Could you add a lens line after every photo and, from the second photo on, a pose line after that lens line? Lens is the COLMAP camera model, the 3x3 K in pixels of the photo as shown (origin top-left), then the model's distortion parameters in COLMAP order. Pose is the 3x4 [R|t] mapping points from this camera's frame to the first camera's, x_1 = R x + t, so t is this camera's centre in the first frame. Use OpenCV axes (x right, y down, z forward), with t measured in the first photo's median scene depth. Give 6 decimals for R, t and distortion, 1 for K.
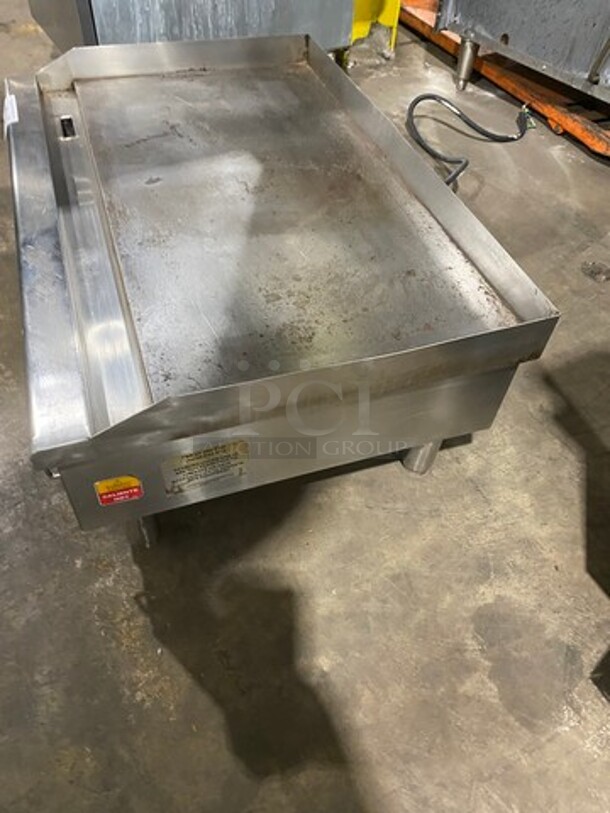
lens RADIAL K [[619.8, 0, 305.0], [0, 619.8, 406.5], [0, 0, 1]] dist [0.013846, -0.000586]
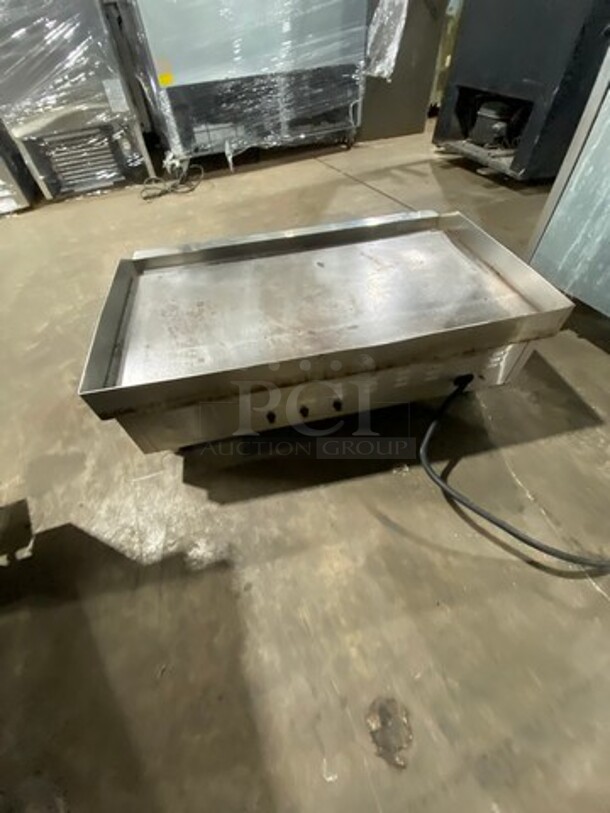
lens RADIAL K [[324.9, 0, 305.0], [0, 324.9, 406.5], [0, 0, 1]] dist [-0.012292, -0.000036]
pose [[-0.134555, 0.743473, -0.655090, 0.462969], [-0.719787, 0.381028, 0.580279, -0.514194], [0.681030, 0.549605, 0.483872, 0.564937]]
